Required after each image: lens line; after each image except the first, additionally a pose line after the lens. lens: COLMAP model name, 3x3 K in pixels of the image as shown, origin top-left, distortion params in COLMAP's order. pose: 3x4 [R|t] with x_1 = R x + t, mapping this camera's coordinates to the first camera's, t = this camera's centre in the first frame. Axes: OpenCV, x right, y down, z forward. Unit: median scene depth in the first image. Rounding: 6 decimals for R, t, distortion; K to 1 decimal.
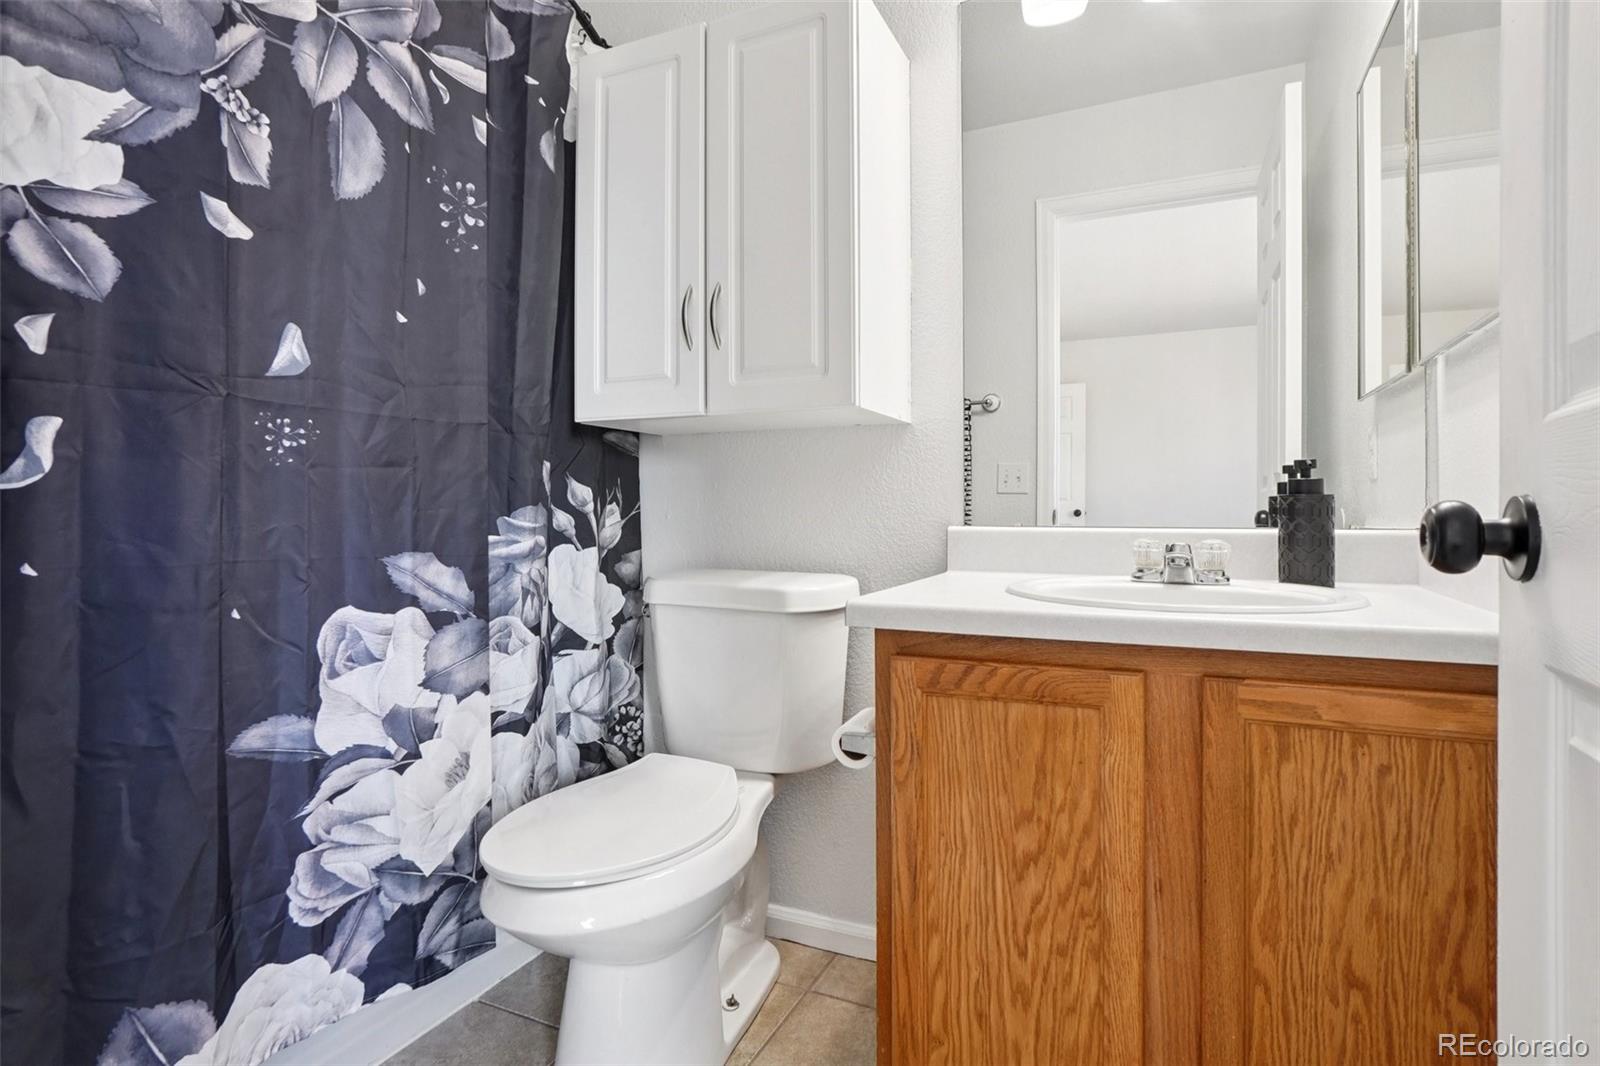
lens RADIAL K [[839.8, 0, 803.0], [0, 839.8, 525.1], [0, 0, 1]] dist [-0.045800, 0.027120]
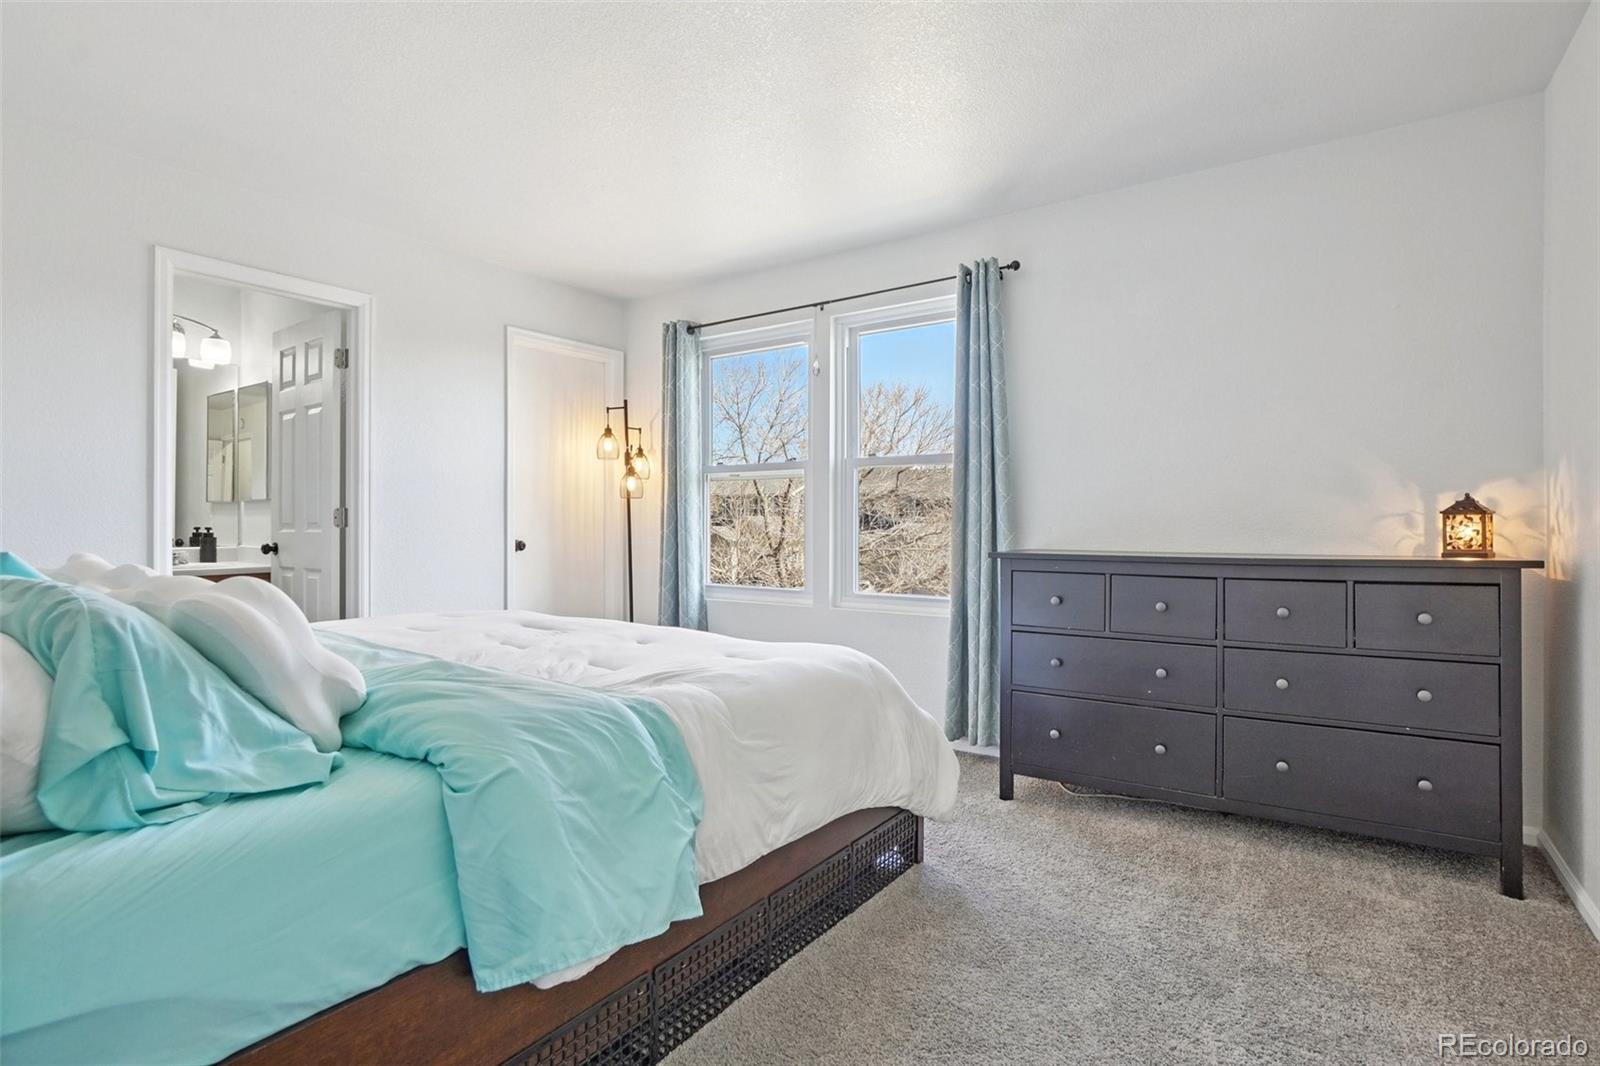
lens RADIAL K [[782.8, 0, 805.3], [0, 782.8, 531.5], [0, 0, 1]] dist [0.000525, -0.000025]
pose [[0.175137, -0.010517, 0.984488, -2.266676], [0.007671, 0.999927, 0.009317, -0.073400], [-0.984514, 0.005920, 0.175205, -2.125376]]
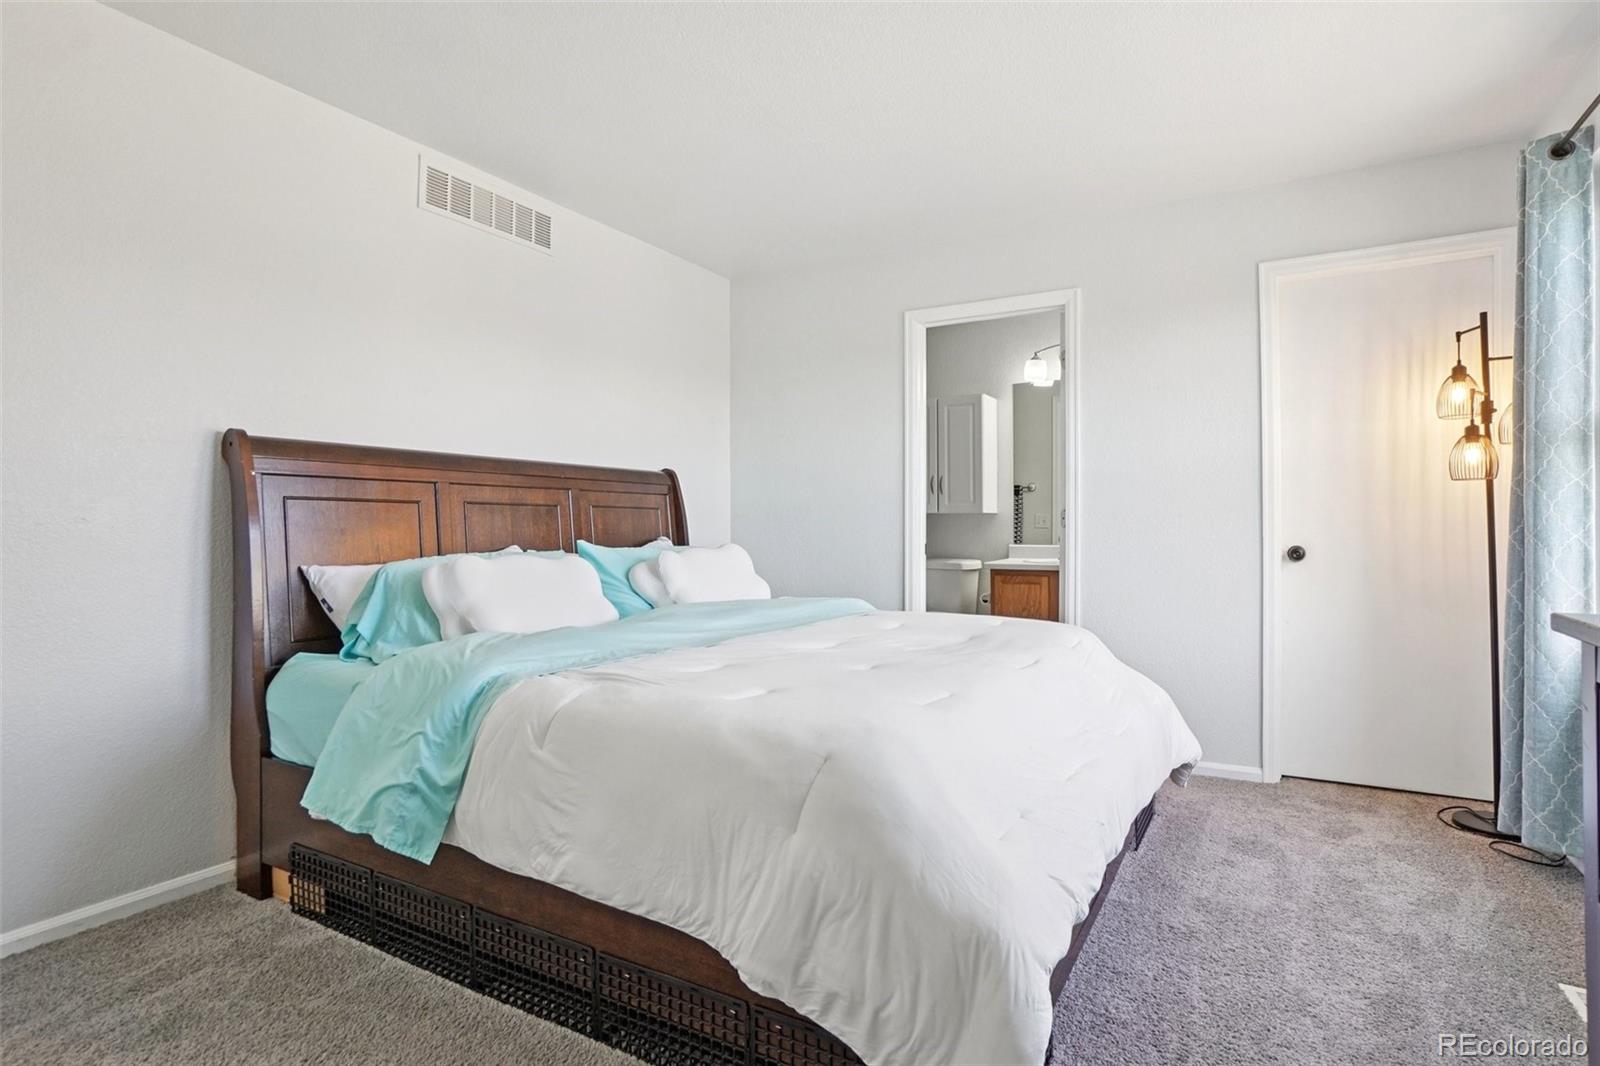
lens RADIAL K [[839.8, 0, 804.4], [0, 839.8, 522.7], [0, 0, 1]] dist [-0.045800, 0.027120]
pose [[0.996420, 0.000062, -0.084541, -0.459563], [-0.001278, 0.999896, -0.014333, -0.048155], [0.084532, 0.014390, 0.996317, -3.075603]]
